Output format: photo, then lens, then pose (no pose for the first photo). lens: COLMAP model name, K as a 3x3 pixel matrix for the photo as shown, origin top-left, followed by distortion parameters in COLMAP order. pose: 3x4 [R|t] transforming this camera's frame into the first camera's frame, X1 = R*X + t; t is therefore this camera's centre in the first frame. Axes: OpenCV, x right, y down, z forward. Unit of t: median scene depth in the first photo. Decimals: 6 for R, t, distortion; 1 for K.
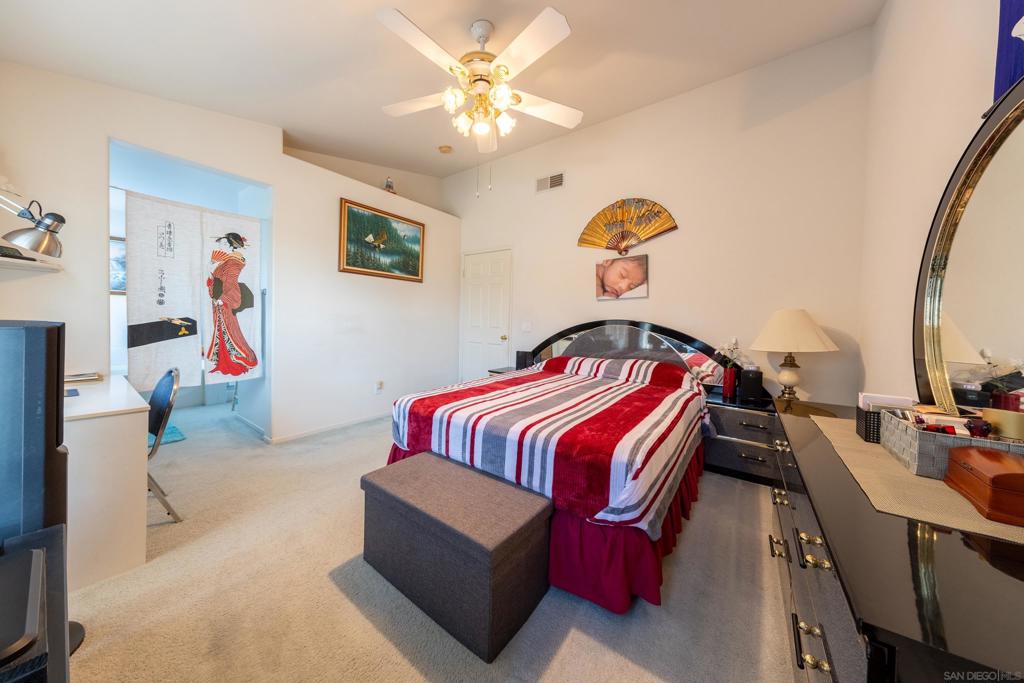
lens RADIAL K [[322.9, 0, 511.2], [0, 322.9, 329.6], [0, 0, 1]] dist [0.000226, -0.000009]
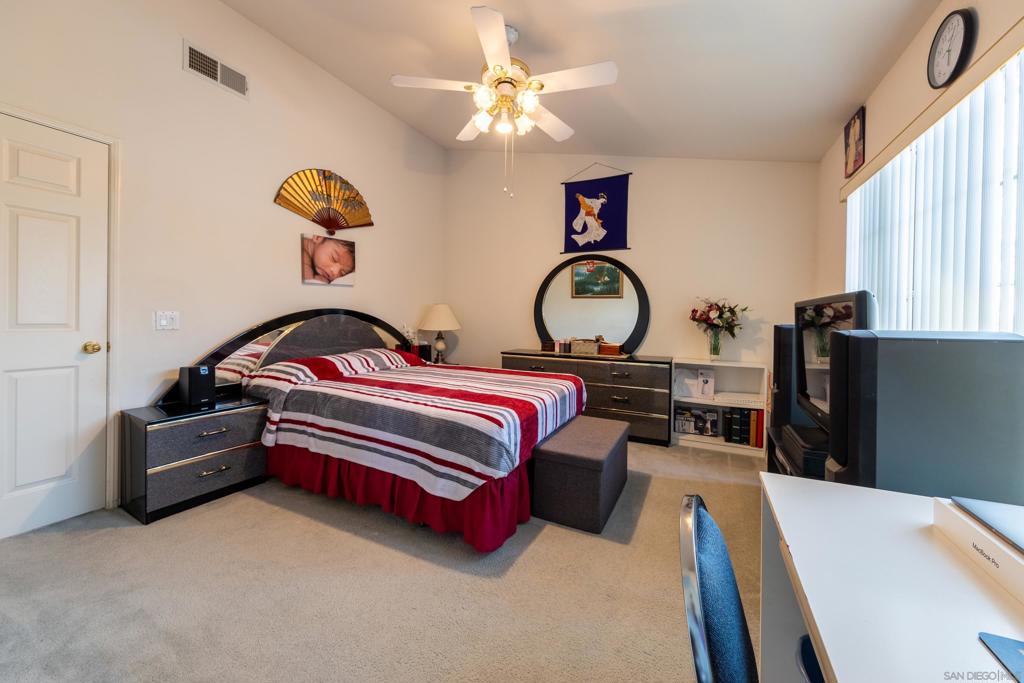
lens RADIAL K [[376.7, 0, 510.0], [0, 376.7, 319.7], [0, 0, 1]] dist [0.000665, 0.000094]
pose [[-0.176304, -0.033286, 0.983773, -0.758370], [-0.000802, 0.999433, 0.033672, -0.034779], [-0.984335, 0.005147, -0.176230, 0.700088]]
